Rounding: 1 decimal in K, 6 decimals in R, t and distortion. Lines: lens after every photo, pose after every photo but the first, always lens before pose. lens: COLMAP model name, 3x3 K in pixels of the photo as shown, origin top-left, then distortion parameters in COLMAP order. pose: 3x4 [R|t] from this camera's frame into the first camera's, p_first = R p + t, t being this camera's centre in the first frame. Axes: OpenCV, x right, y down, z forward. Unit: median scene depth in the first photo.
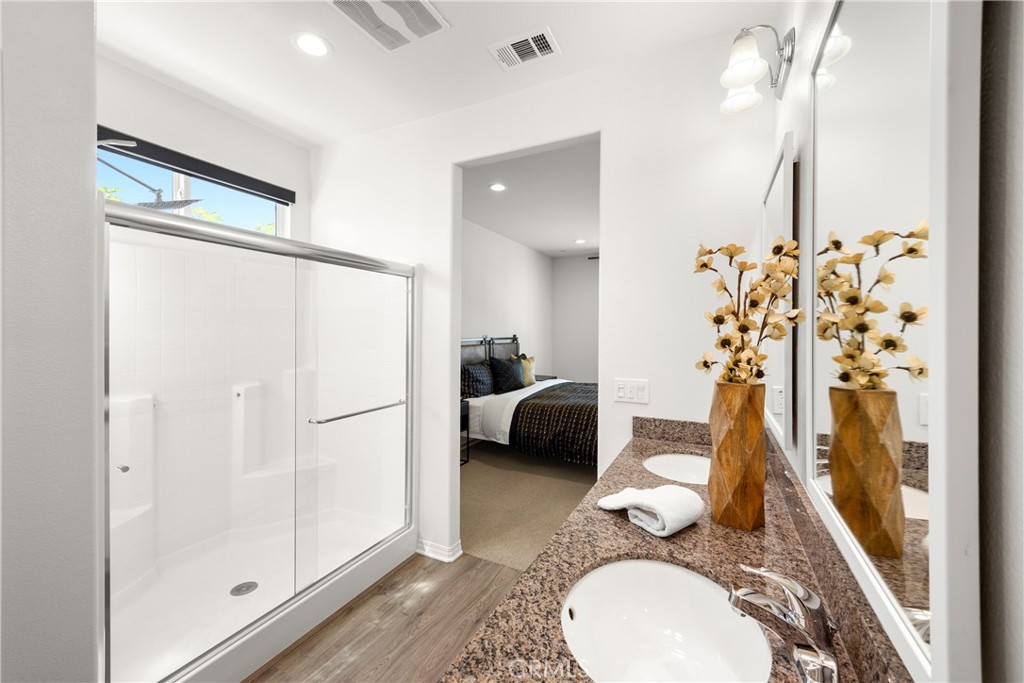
lens RADIAL K [[400.7, 0, 511.2], [0, 400.7, 334.0], [0, 0, 1]] dist [0.001778, 0.000138]
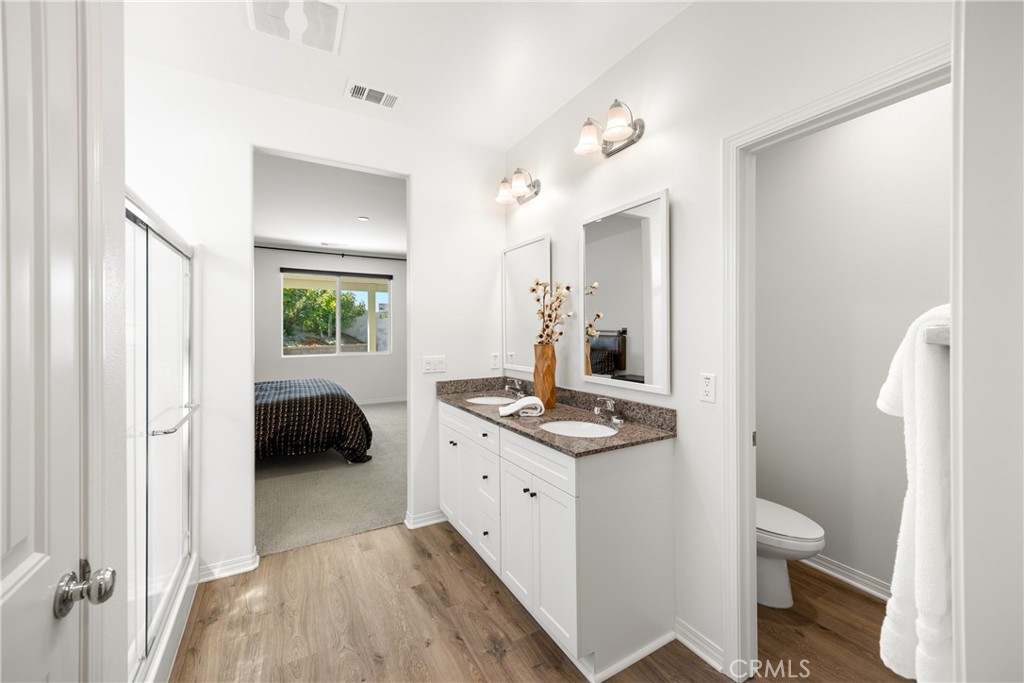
lens RADIAL K [[407.9, 0, 515.1], [0, 407.9, 328.7], [0, 0, 1]] dist [0.000128, 0.000005]
pose [[0.543703, -0.004334, 0.839266, -0.673367], [0.011405, 0.999932, -0.002225, 0.016509], [-0.839200, 0.010782, 0.543716, -0.042048]]
